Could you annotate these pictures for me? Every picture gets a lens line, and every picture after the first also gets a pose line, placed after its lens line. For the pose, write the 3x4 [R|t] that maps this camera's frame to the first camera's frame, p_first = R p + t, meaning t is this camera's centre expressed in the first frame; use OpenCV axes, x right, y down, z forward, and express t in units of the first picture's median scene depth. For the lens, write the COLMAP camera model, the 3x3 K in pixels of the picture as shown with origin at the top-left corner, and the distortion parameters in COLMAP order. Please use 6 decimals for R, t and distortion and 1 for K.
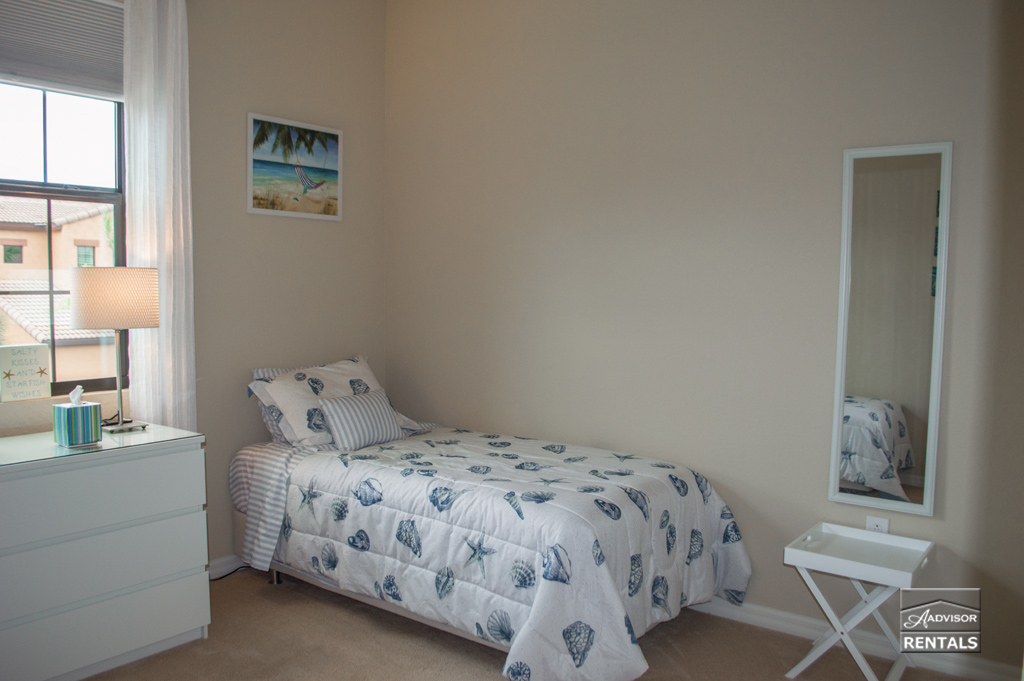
lens RADIAL K [[829.7, 0, 507.6], [0, 829.7, 348.4], [0, 0, 1]] dist [-0.070797, 0.003354]
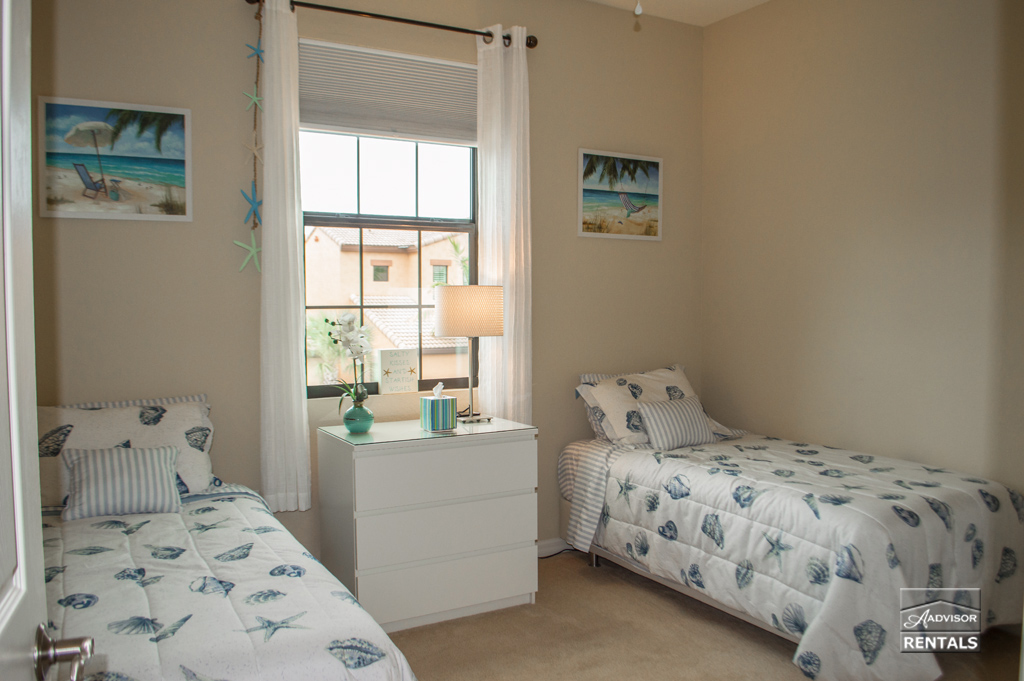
lens RADIAL K [[829.7, 0, 514.5], [0, 829.7, 339.3], [0, 0, 1]] dist [-0.070797, 0.003354]
pose [[0.926191, 0.009772, -0.376928, 0.041121], [-0.020477, 0.999492, -0.024405, 0.008234], [0.376498, 0.030322, 0.925921, -0.102556]]
